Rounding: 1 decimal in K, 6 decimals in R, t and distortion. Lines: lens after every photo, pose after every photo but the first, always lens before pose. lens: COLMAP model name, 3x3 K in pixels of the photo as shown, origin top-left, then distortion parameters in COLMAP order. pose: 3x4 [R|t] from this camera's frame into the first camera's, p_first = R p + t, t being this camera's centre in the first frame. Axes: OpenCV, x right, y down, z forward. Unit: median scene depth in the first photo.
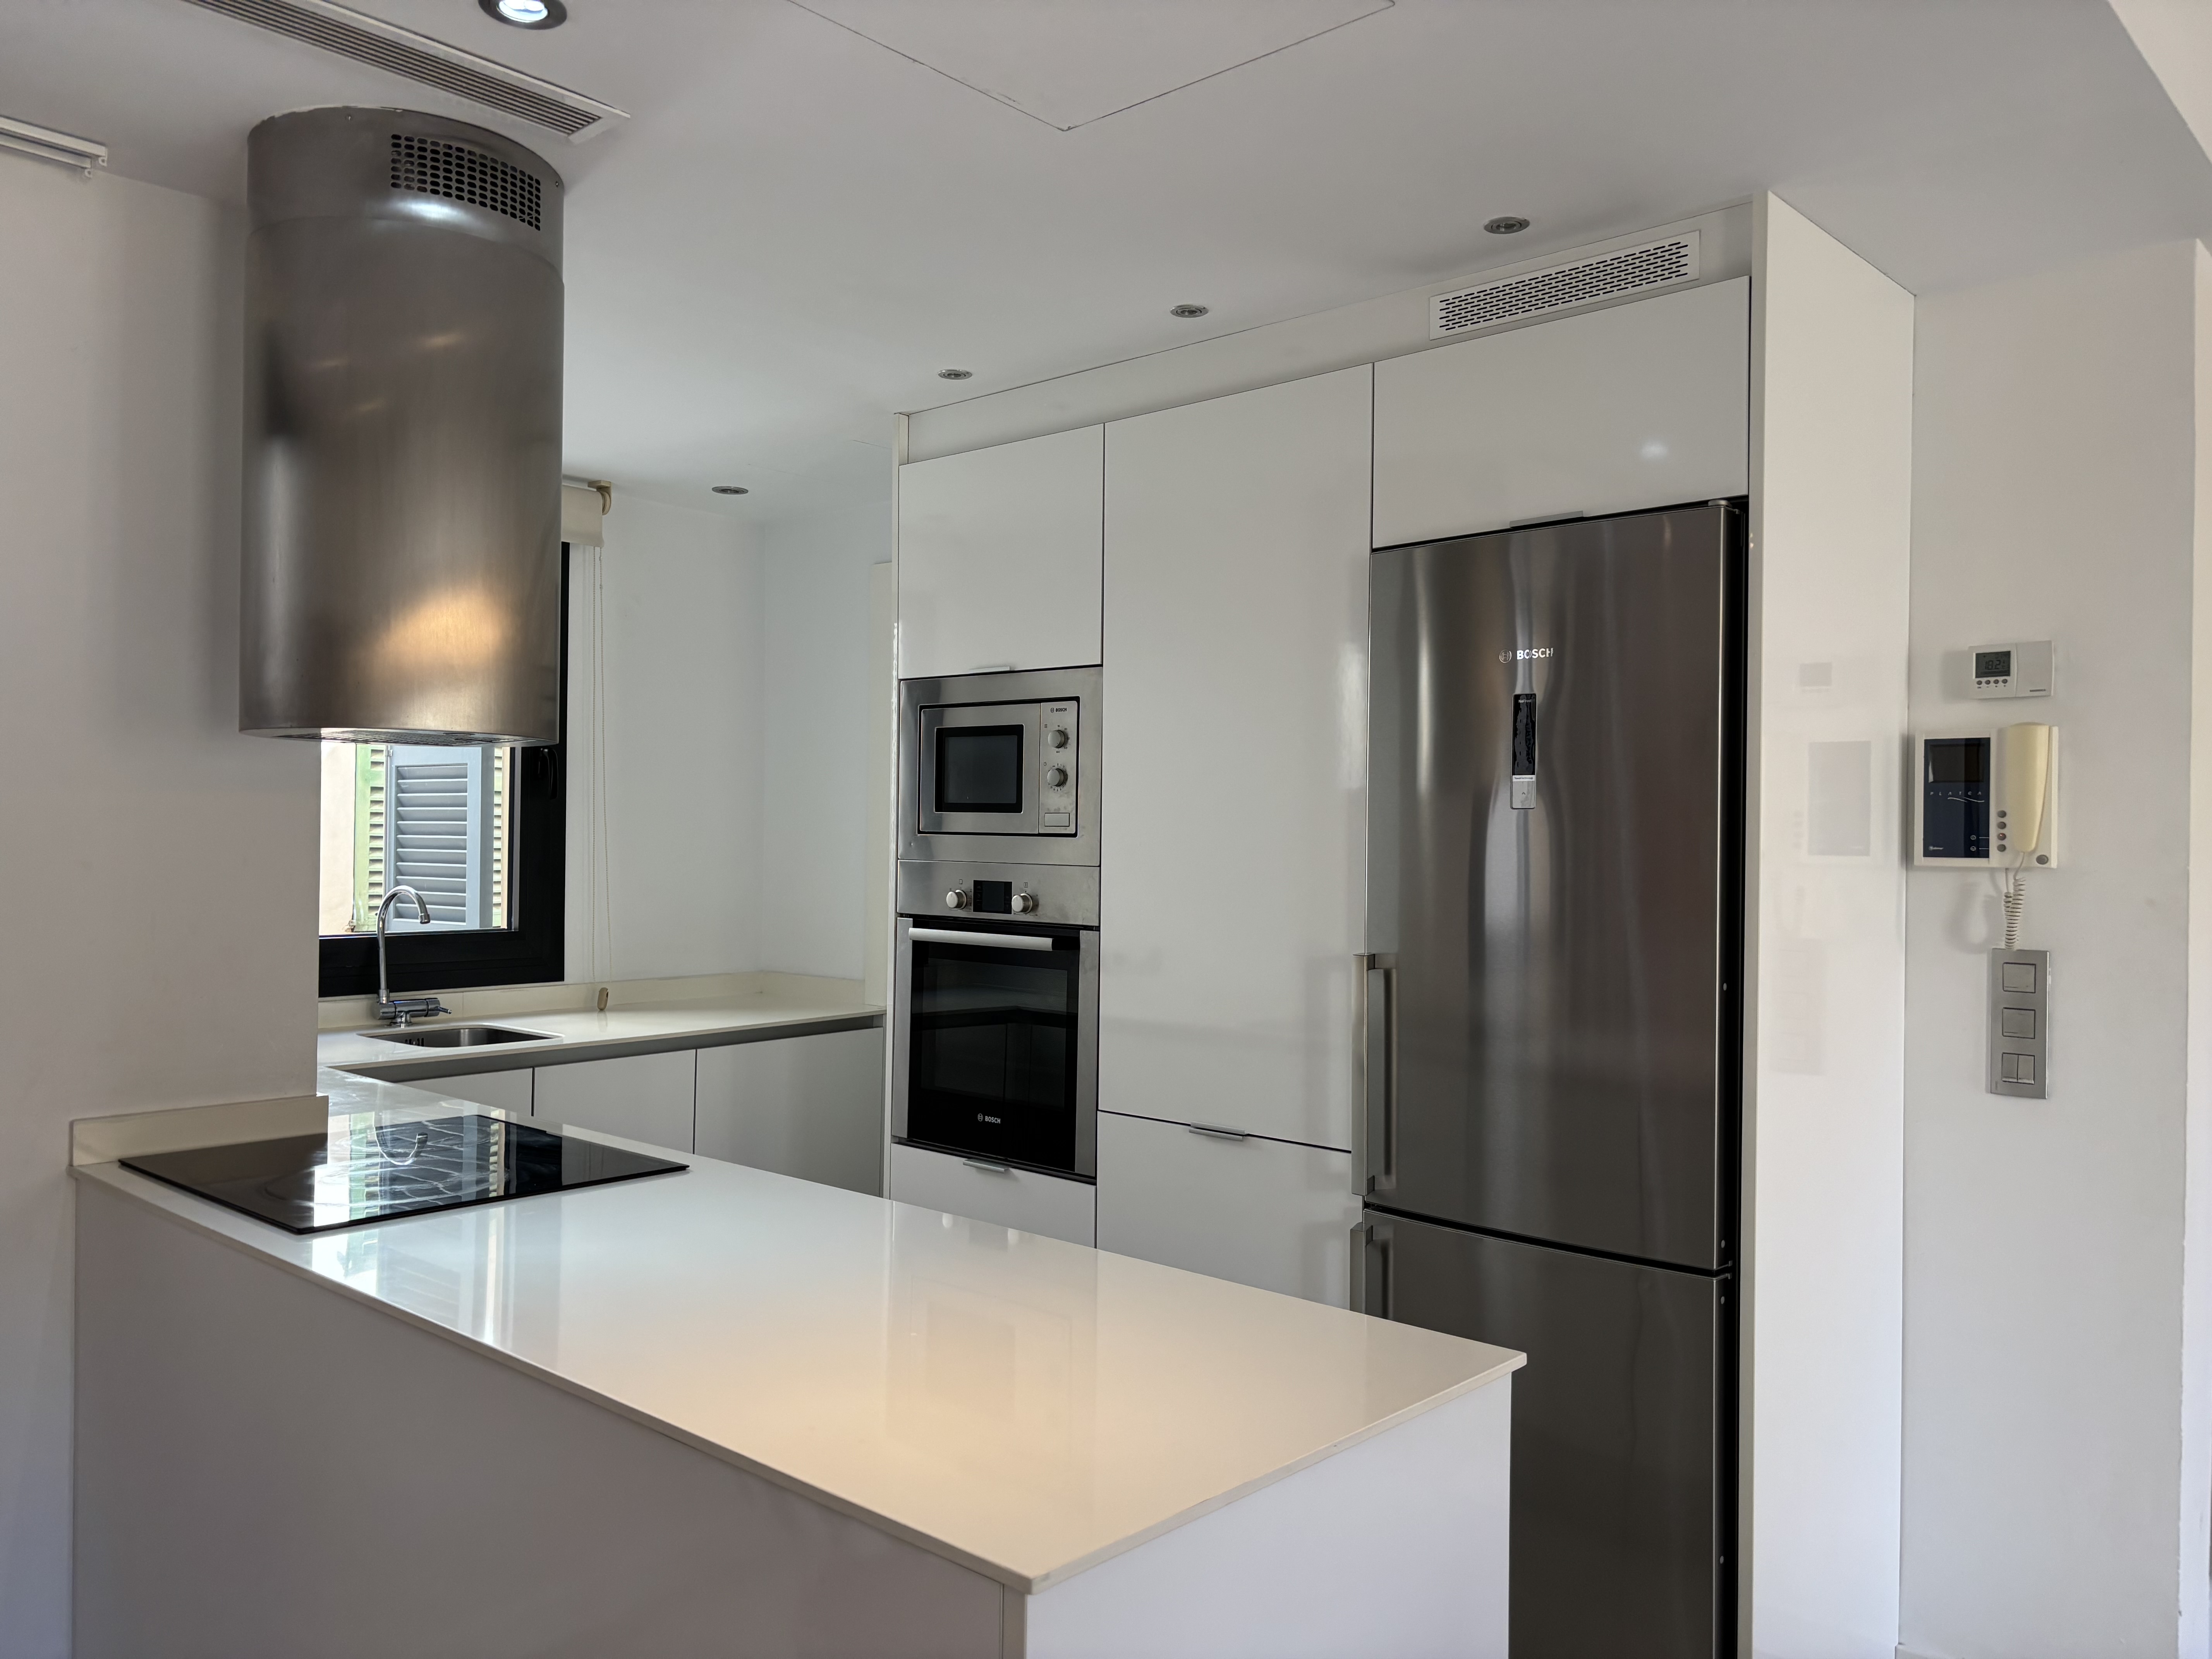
lens RADIAL K [[1663.3, 0, 1106.0], [0, 1663.3, 829.5], [0, 0, 1]] dist [0.004654, 0.000416]
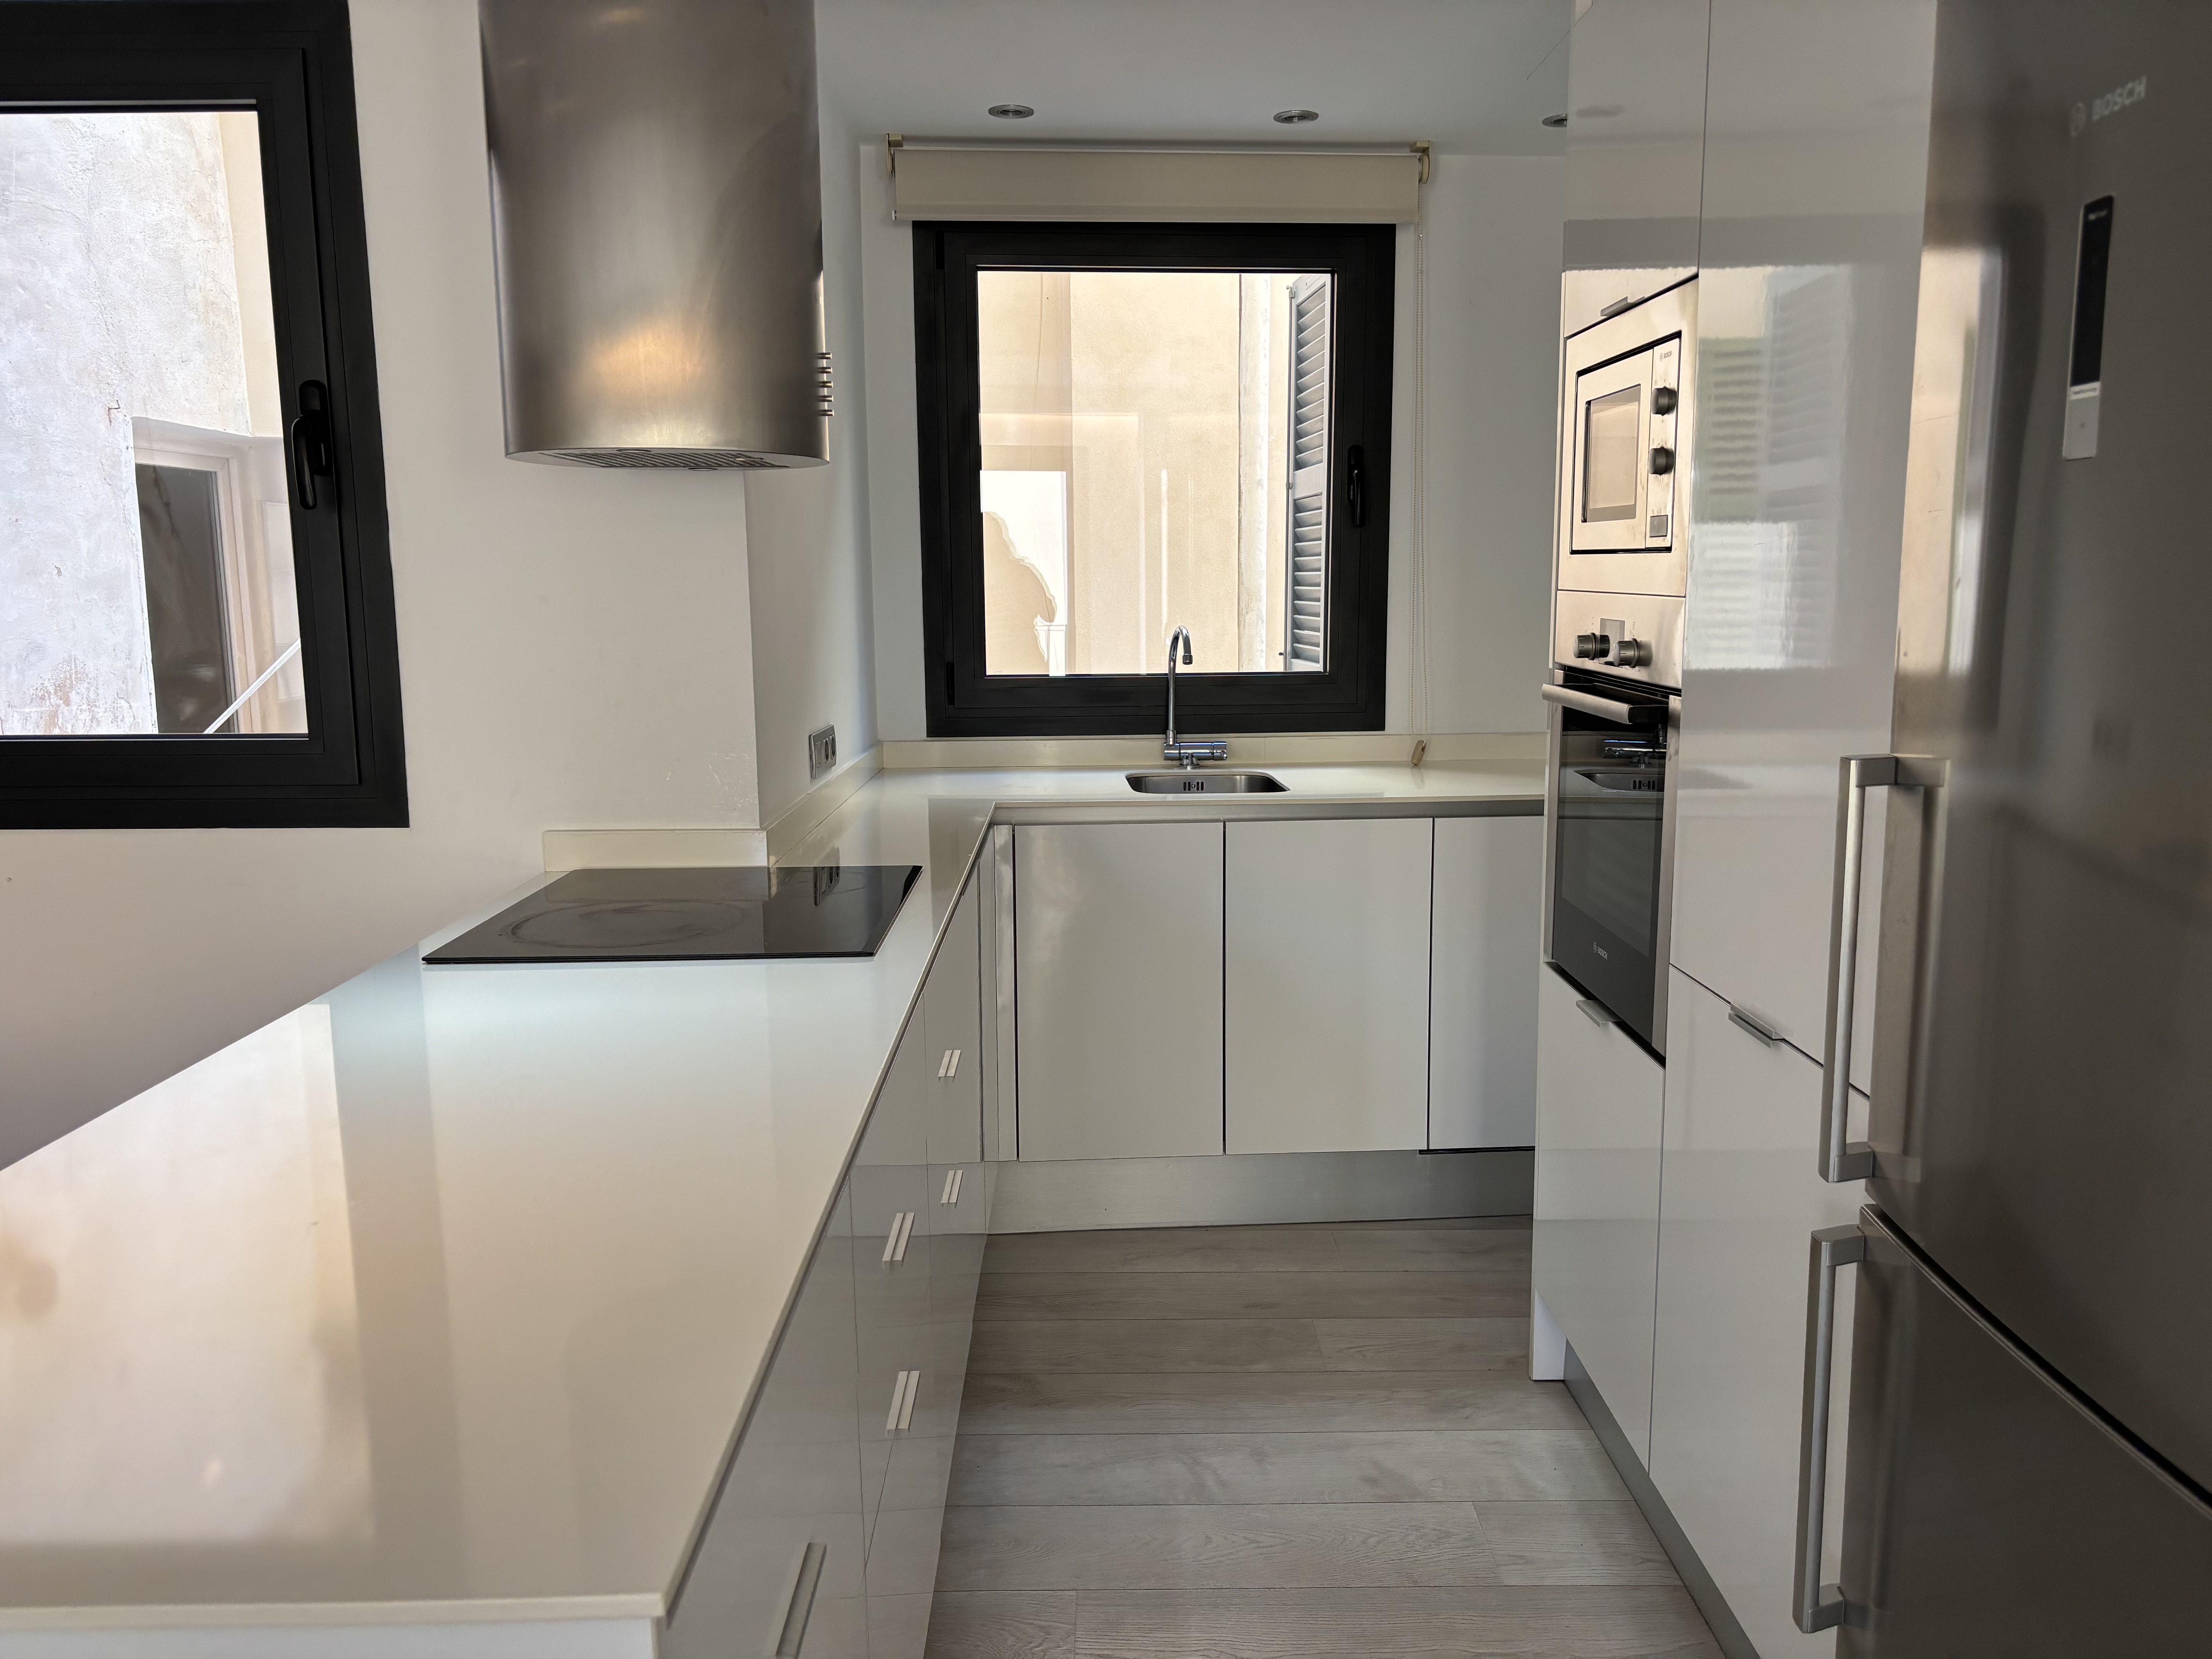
lens RADIAL K [[1643.3, 0, 1106.0], [0, 1643.3, 829.5], [0, 0, 1]] dist [-0.000285, -0.000614]
pose [[0.670041, 0.094371, -0.736301, 0.262265], [0.020520, 0.989153, 0.145452, 0.011609], [0.742040, -0.112567, 0.660837, 0.318112]]
